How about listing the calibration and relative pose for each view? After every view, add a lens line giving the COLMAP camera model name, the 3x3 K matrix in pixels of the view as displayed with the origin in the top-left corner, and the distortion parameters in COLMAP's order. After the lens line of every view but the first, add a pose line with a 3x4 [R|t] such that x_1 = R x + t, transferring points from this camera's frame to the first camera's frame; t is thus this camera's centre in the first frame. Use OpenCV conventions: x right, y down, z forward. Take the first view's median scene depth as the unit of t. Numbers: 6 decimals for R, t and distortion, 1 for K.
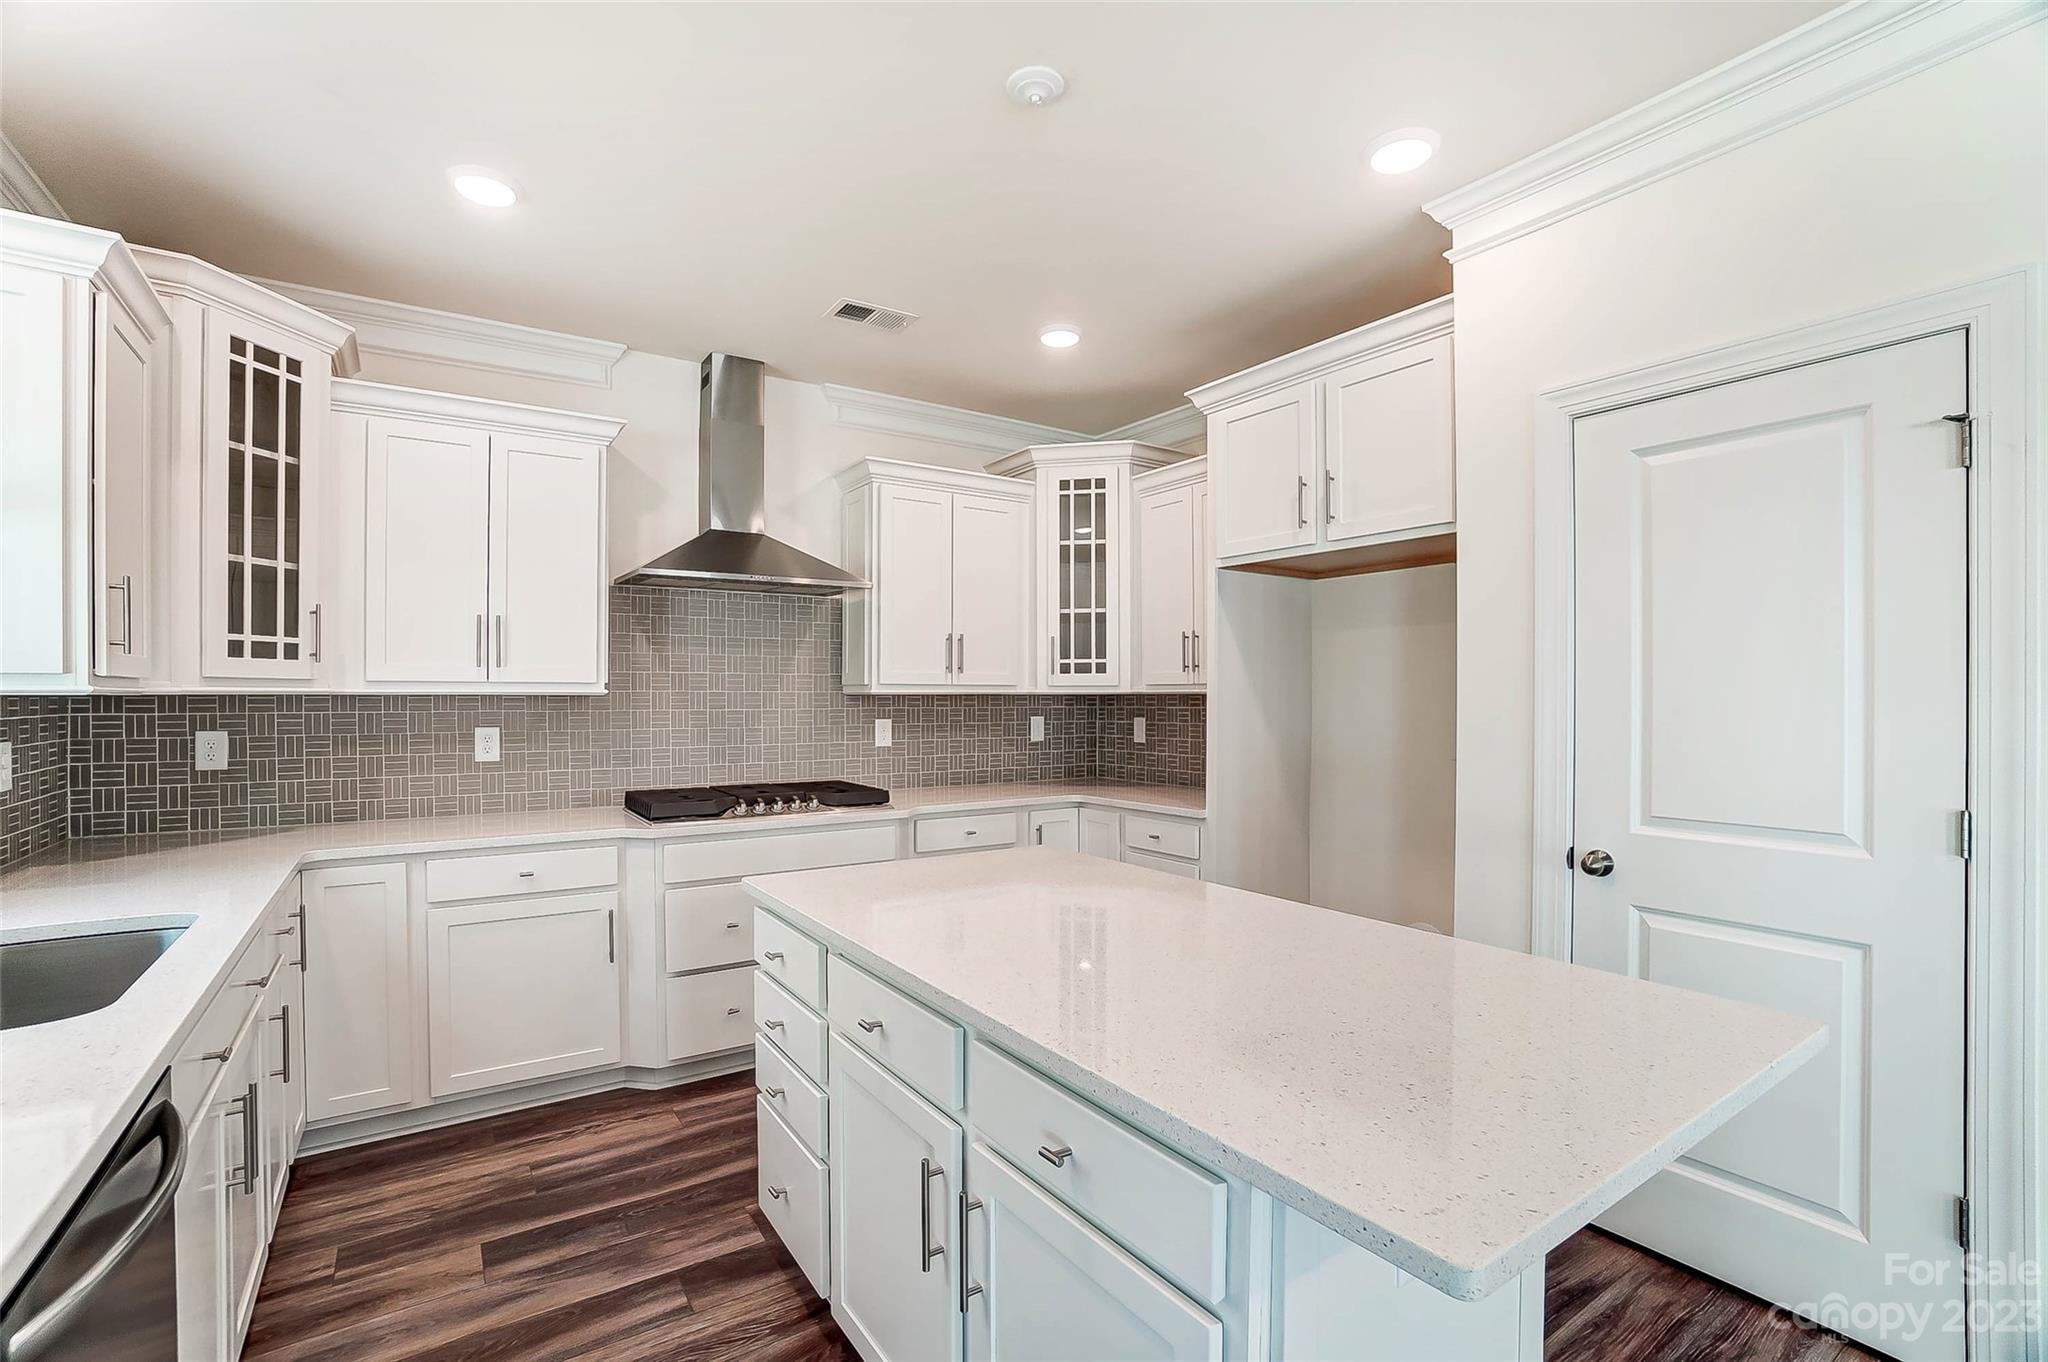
lens RADIAL K [[907.7, 0, 1003.5], [0, 907.7, 695.5], [0, 0, 1]] dist [-0.073555, 0.030157]
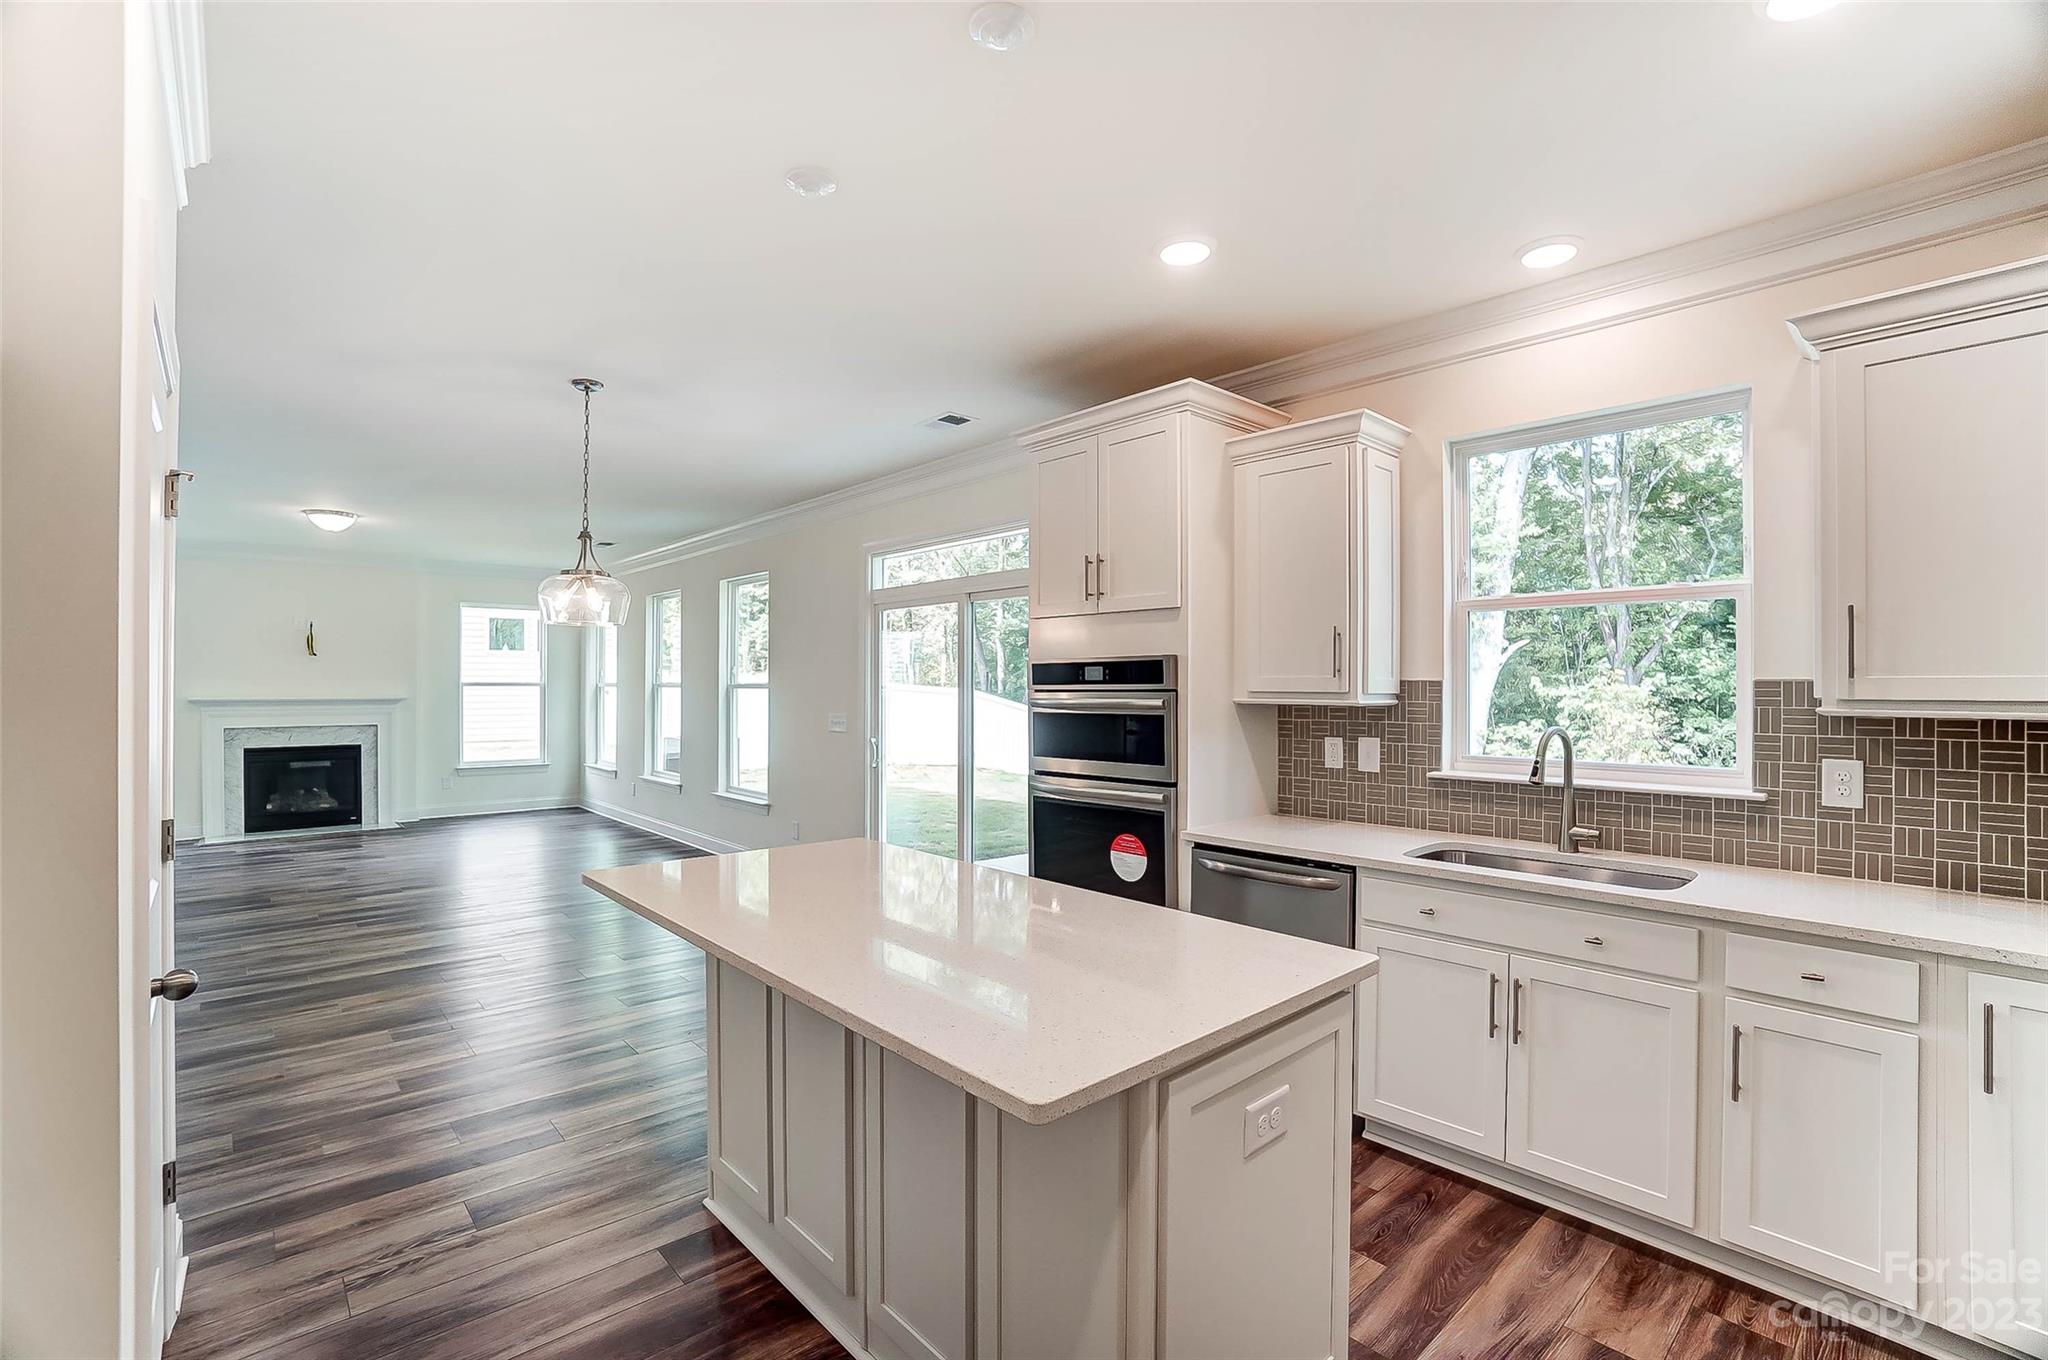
lens RADIAL K [[907.7, 0, 1003.5], [0, 907.7, 694.5], [0, 0, 1]] dist [-0.073555, 0.030157]
pose [[-0.990509, -0.002950, -0.137416, 0.095097], [-0.004618, 0.999919, 0.011820, -0.023505], [0.137370, 0.012343, -0.990443, 1.138092]]
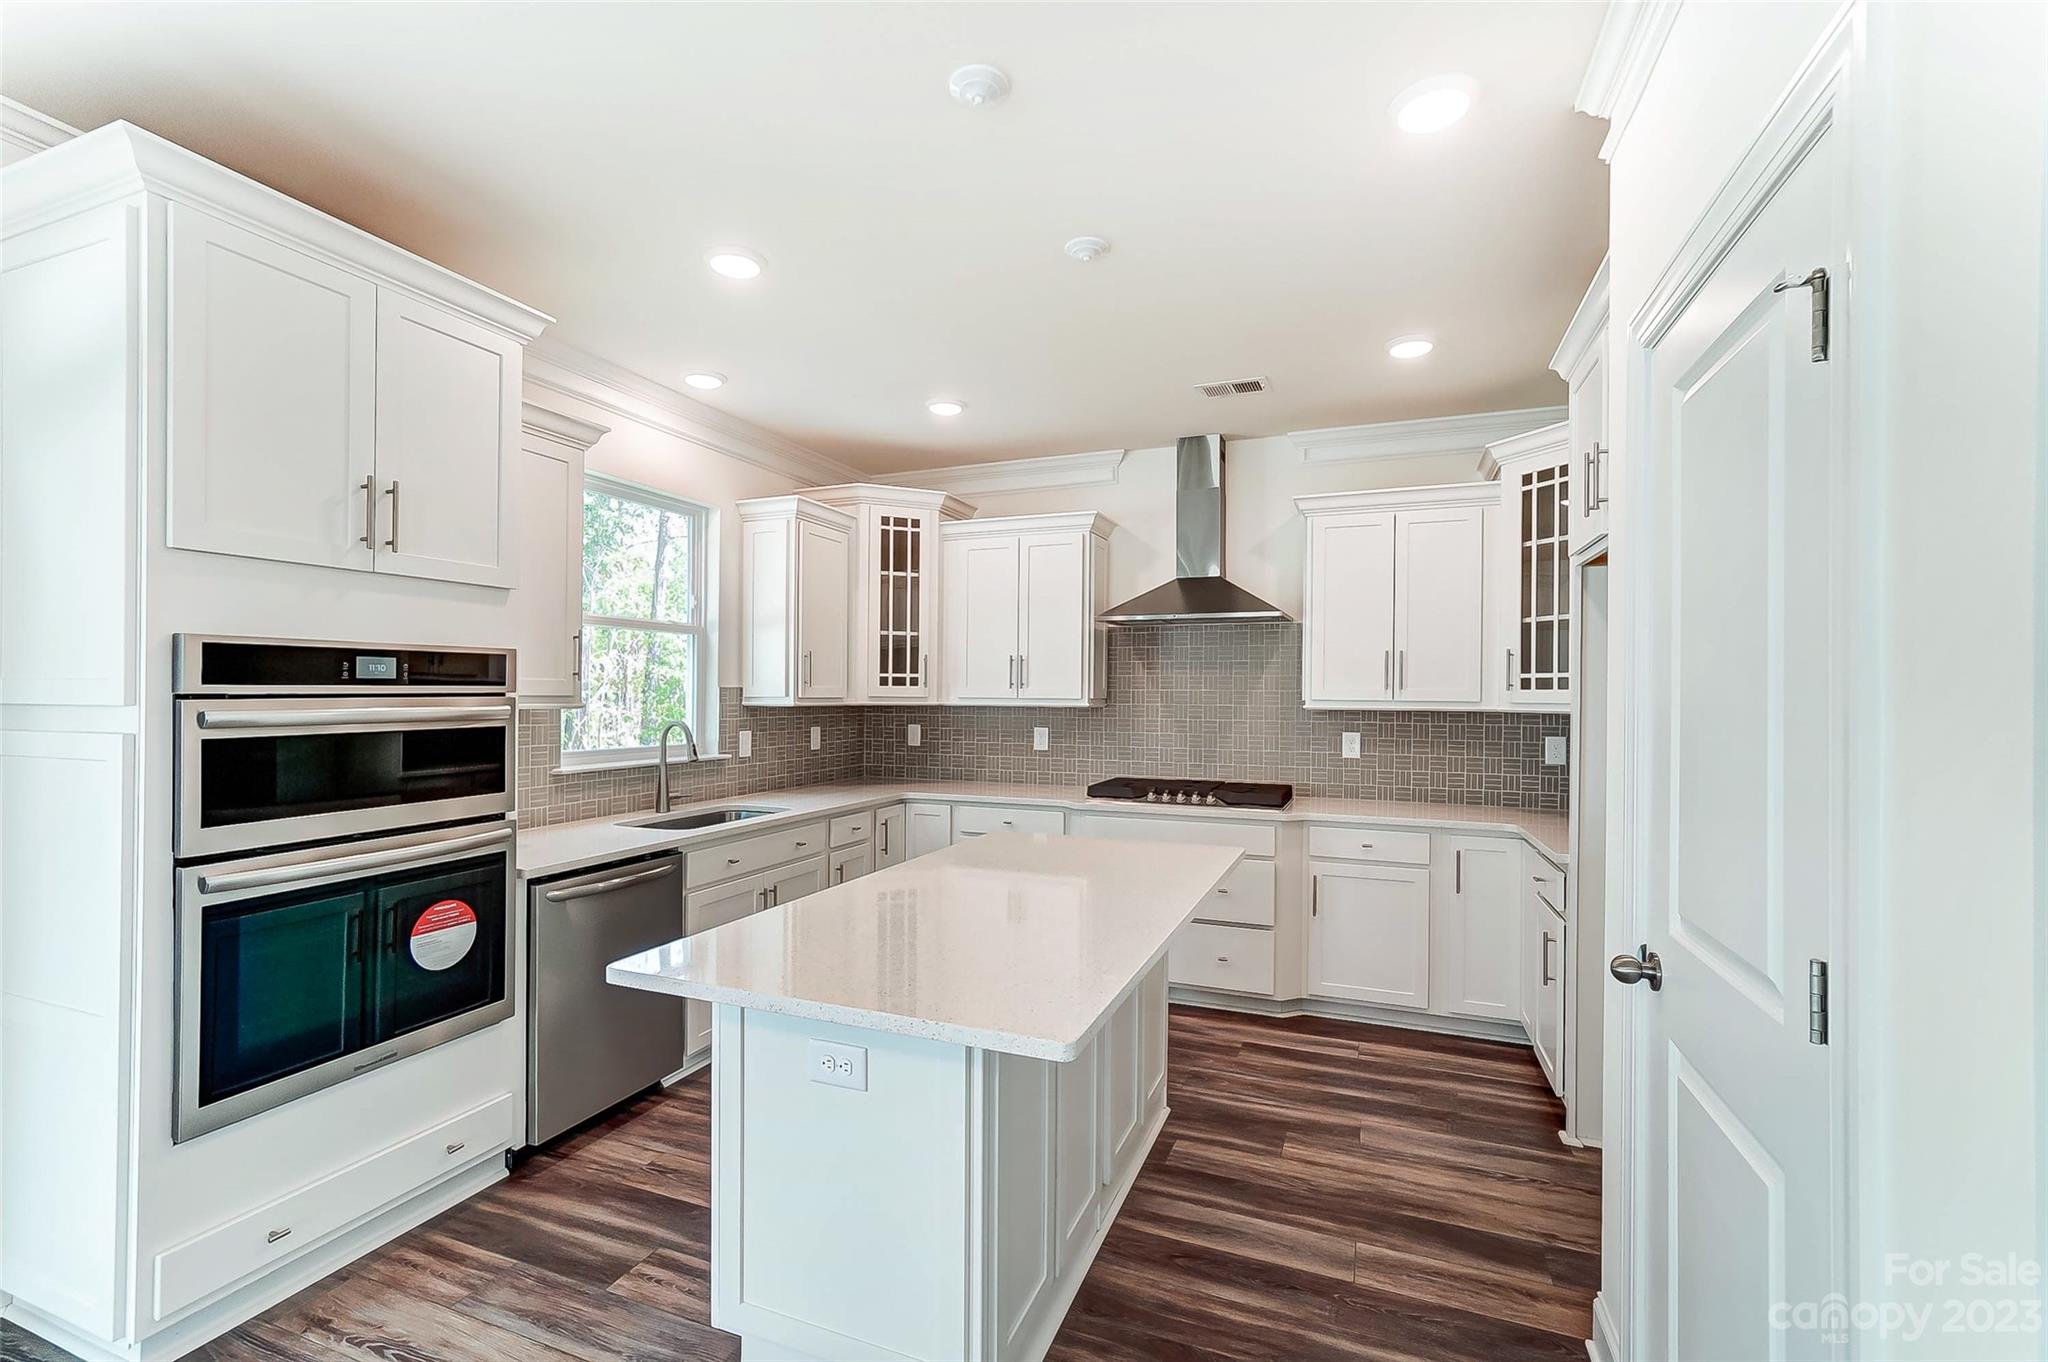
lens RADIAL K [[895.1, 0, 1020.4], [0, 895.1, 688.3], [0, 0, 1]] dist [-0.004155, 0.007354]
pose [[0.563642, -0.001318, -0.826018, 0.658760], [-0.007414, 0.999950, -0.006655, -0.020276], [0.825986, 0.009875, 0.563604, 0.110533]]
